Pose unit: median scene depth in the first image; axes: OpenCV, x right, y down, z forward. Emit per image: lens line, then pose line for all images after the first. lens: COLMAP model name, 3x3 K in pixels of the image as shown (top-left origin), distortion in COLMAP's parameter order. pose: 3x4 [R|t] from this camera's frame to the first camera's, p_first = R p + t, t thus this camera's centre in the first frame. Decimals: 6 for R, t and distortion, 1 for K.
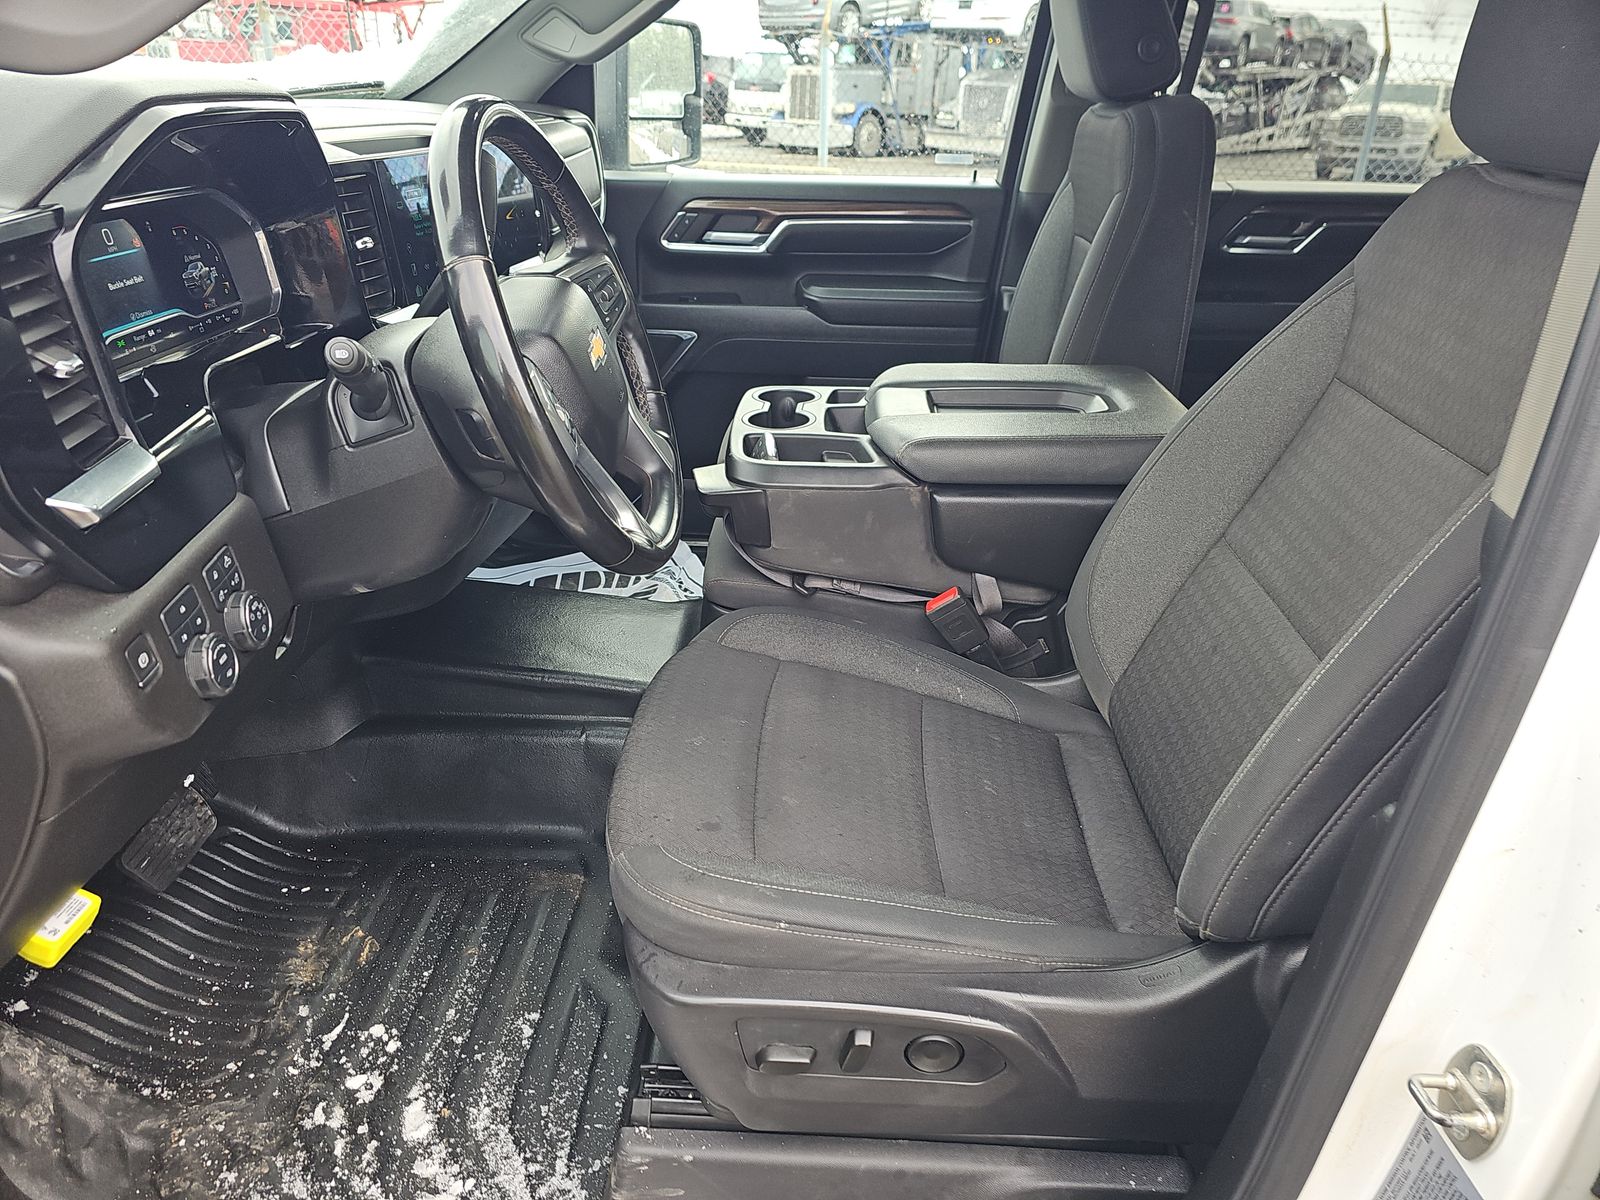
lens RADIAL K [[1096.1, 0, 815.6], [0, 1096.1, 597.1], [0, 0, 1]] dist [0.062163, -0.059316]
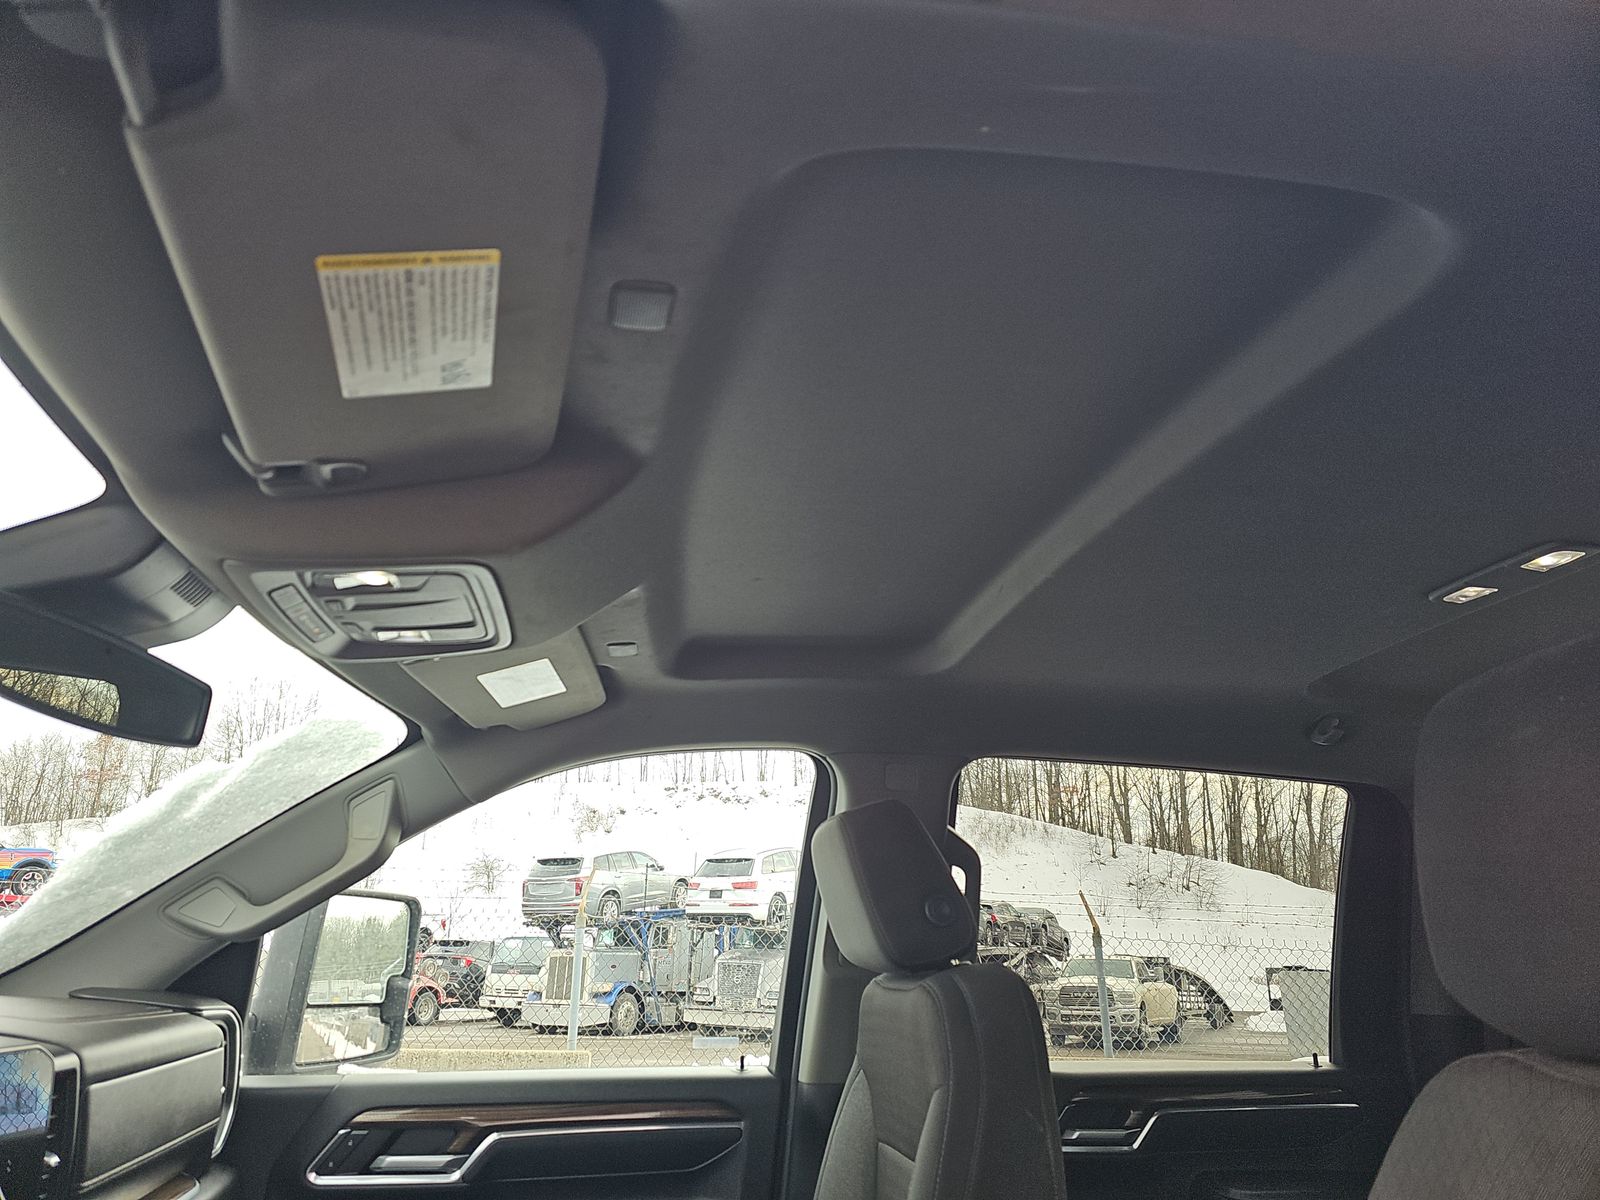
lens RADIAL K [[1081.2, 0, 800.0], [0, 1081.2, 600.0], [0, 0, 1]] dist [0.050073, -0.044259]
pose [[0.981429, 0.045424, 0.186371, 0.018671], [0.094842, 0.729604, -0.677261, -0.073002], [-0.166741, 0.682360, 0.711746, 0.168433]]
